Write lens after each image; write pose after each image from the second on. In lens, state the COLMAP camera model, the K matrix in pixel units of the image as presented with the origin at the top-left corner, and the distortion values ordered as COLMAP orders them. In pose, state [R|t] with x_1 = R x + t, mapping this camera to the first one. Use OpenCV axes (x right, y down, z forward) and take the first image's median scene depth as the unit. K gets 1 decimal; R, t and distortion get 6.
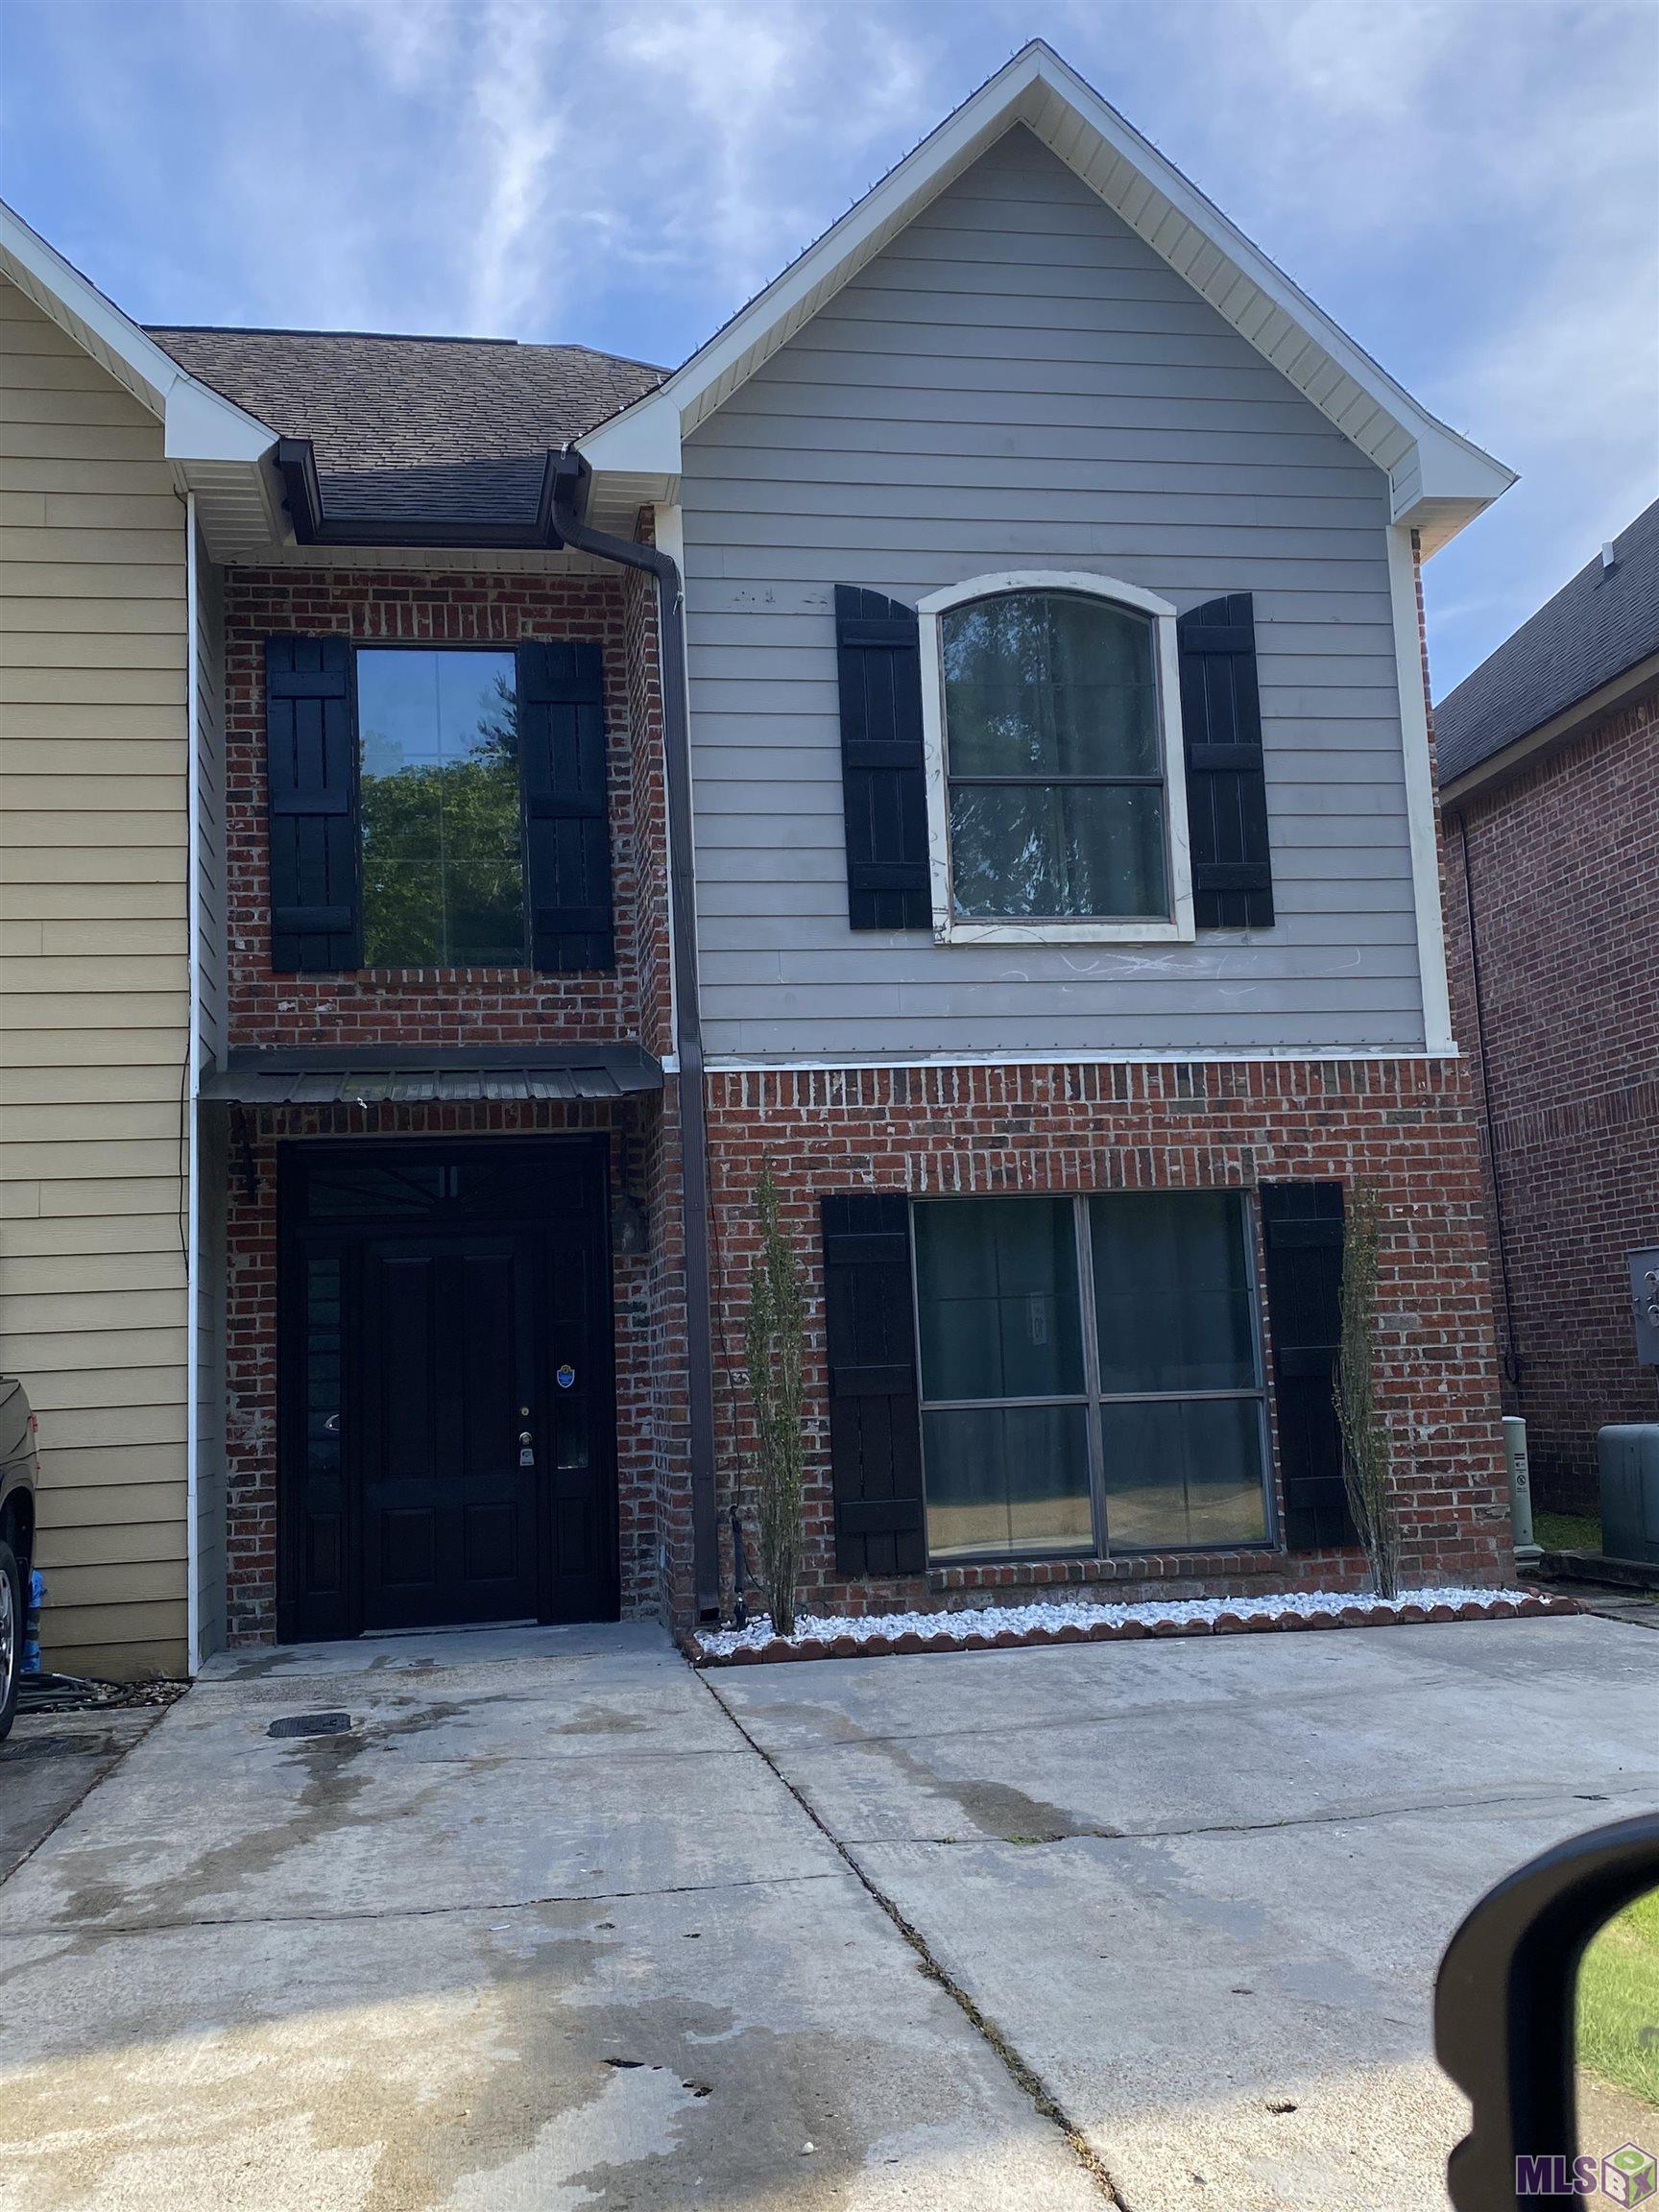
lens RADIAL K [[2107.2, 0, 829.3], [0, 2107.2, 1086.0], [0, 0, 1]] dist [0.101818, 0.000000]
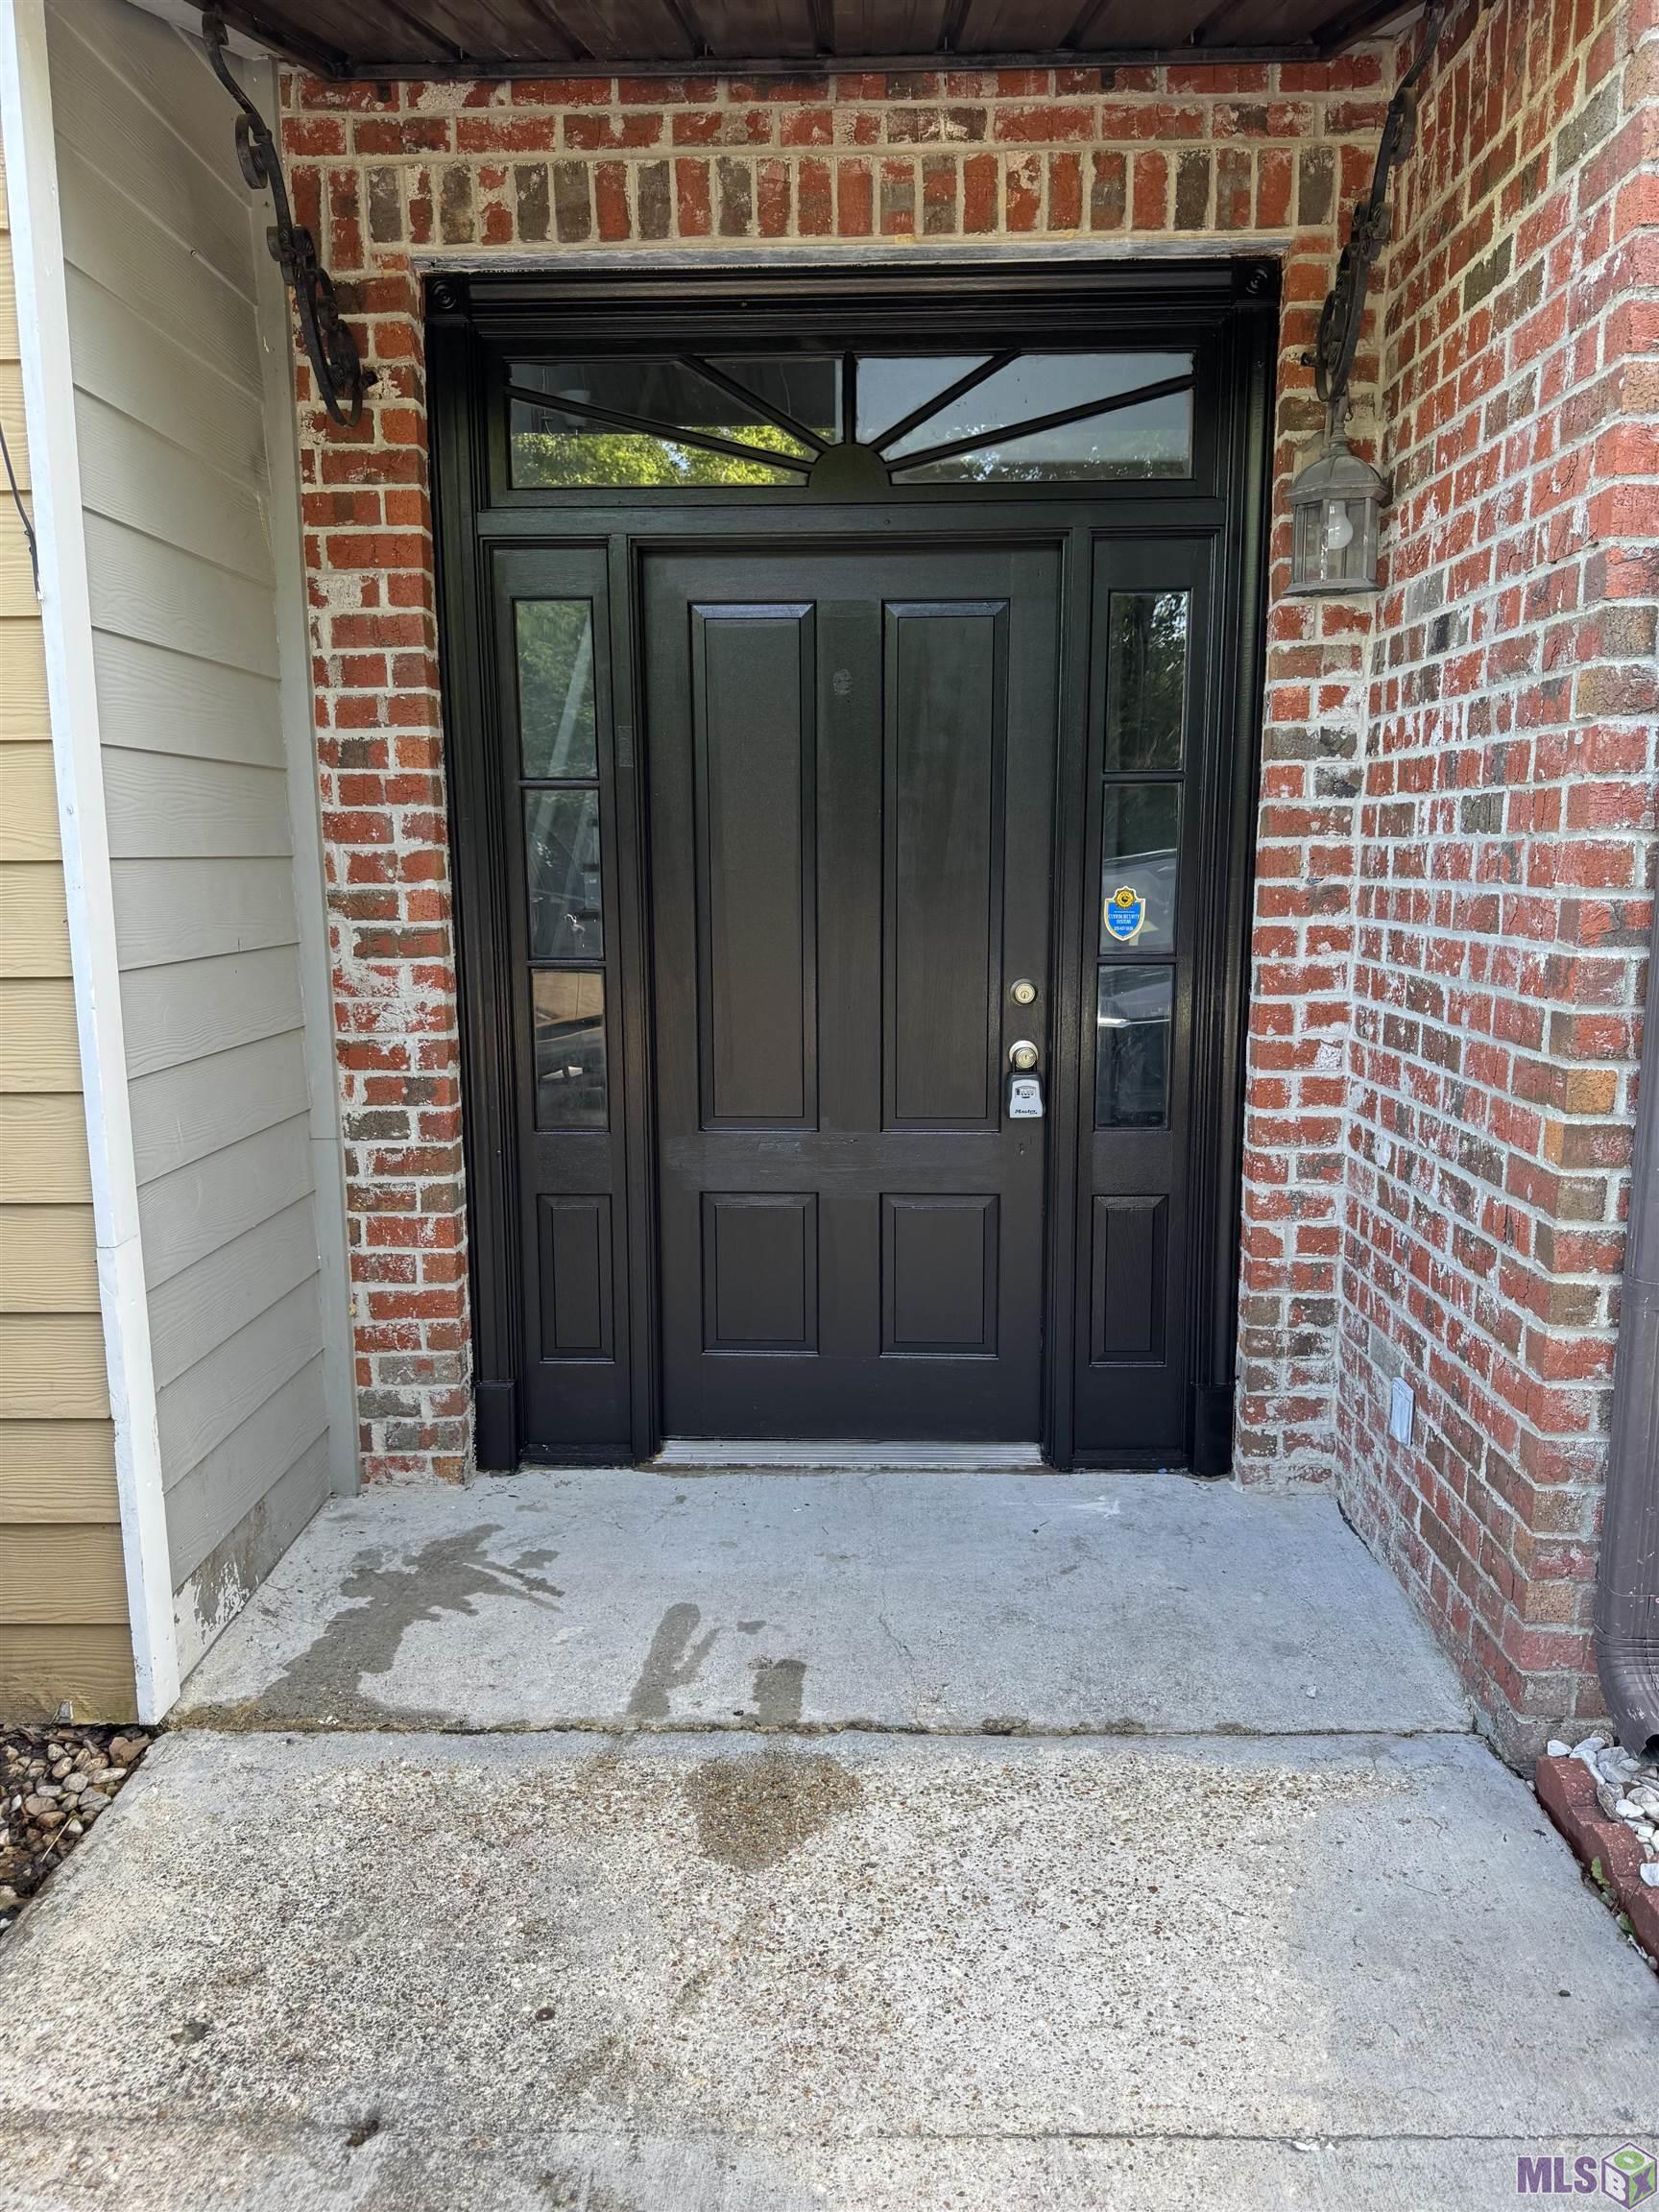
lens RADIAL K [[1541.5, 0, 853.5], [0, 1541.5, 1101.9], [0, 0, 1]] dist [0.072510, -0.002278]
pose [[0.983152, 0.065680, -0.170585, -0.126002], [-0.011234, 0.953163, 0.302248, 0.083632], [0.182447, -0.295239, 0.937842, 0.712665]]
